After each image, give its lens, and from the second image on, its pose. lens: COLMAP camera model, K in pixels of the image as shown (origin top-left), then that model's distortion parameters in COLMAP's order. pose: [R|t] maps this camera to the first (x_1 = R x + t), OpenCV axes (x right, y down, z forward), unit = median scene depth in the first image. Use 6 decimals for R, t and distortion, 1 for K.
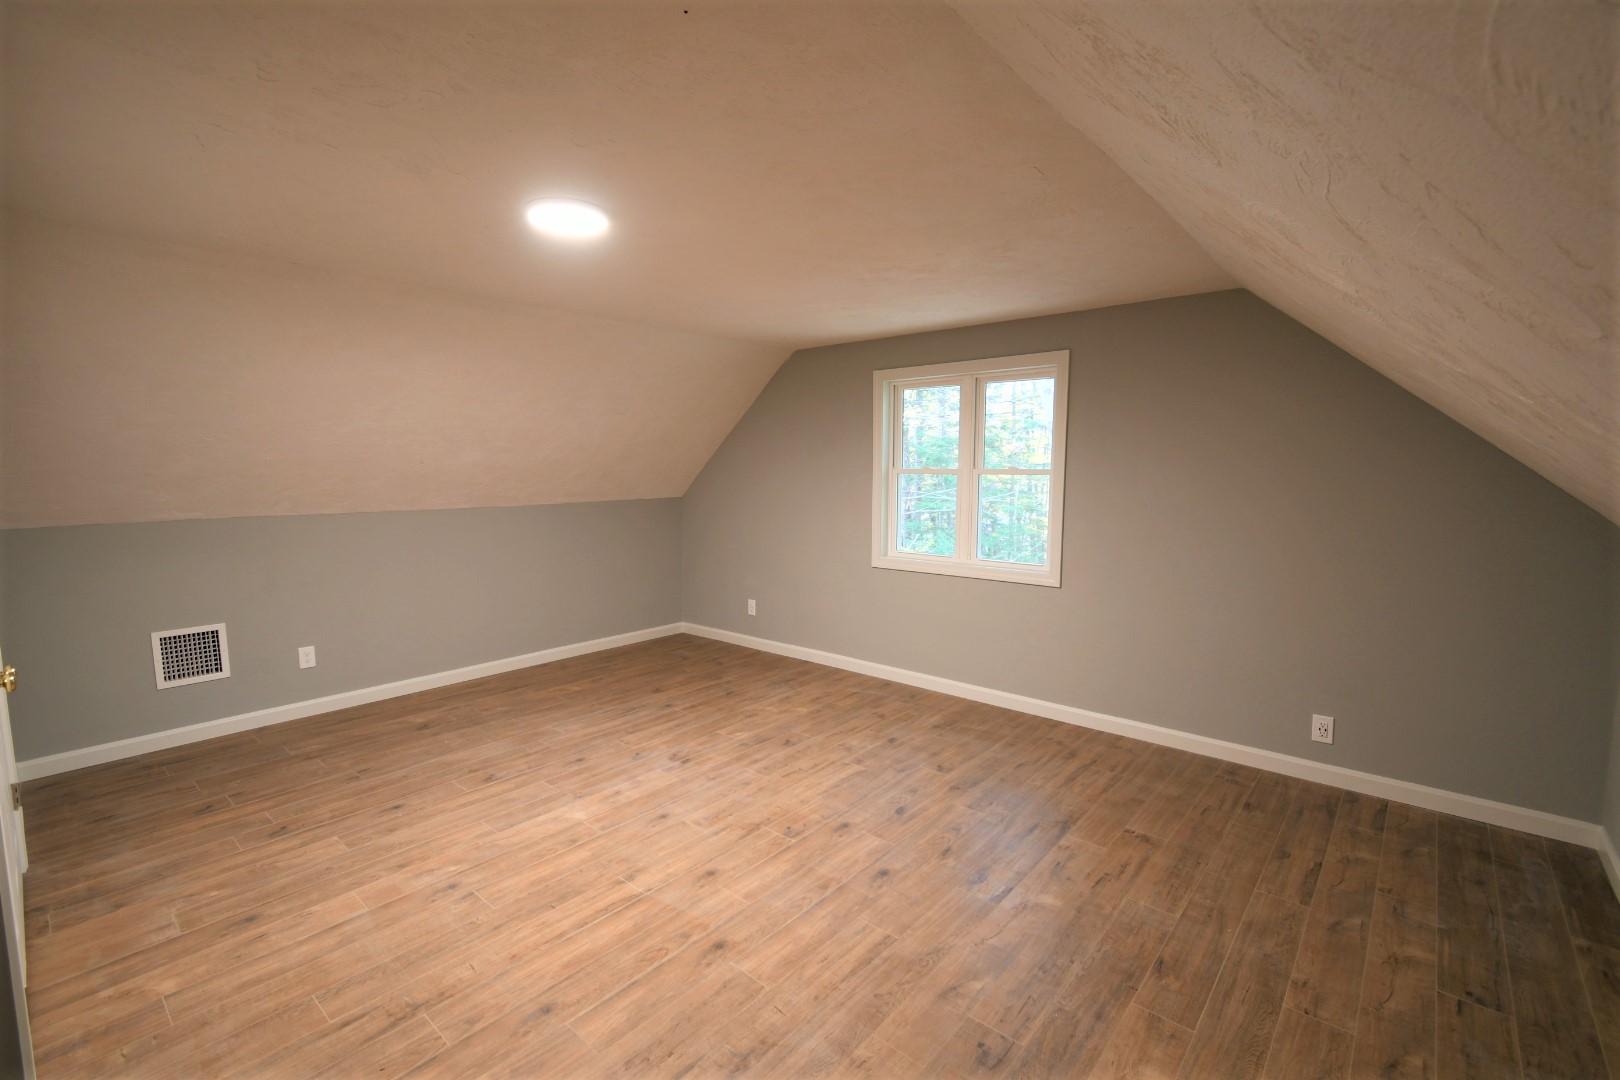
lens RADIAL K [[711.2, 0, 814.5], [0, 711.2, 543.0], [0, 0, 1]] dist [0.006054, -0.002513]
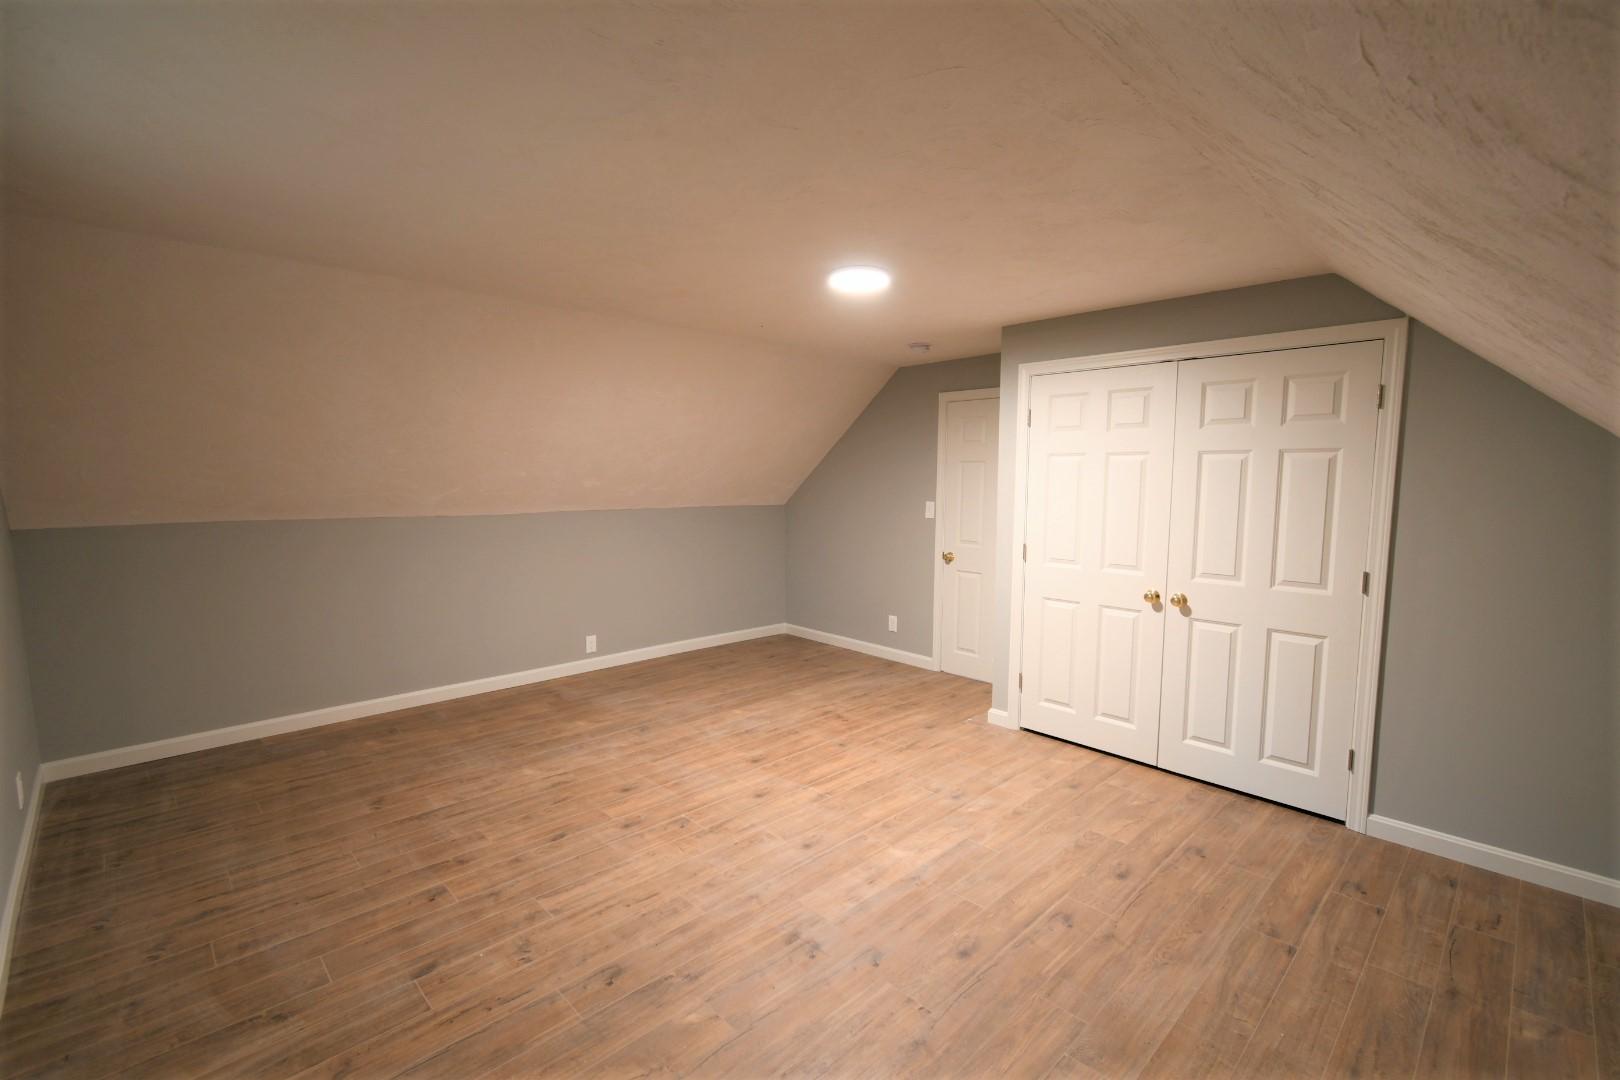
lens RADIAL K [[711.2, 0, 814.5], [0, 711.2, 543.0], [0, 0, 1]] dist [0.006054, -0.002513]
pose [[-0.996388, -0.011707, 0.084102, -0.302073], [0.005315, 0.979911, 0.199366, -0.199256], [-0.084747, 0.199093, -0.976309, 1.870206]]
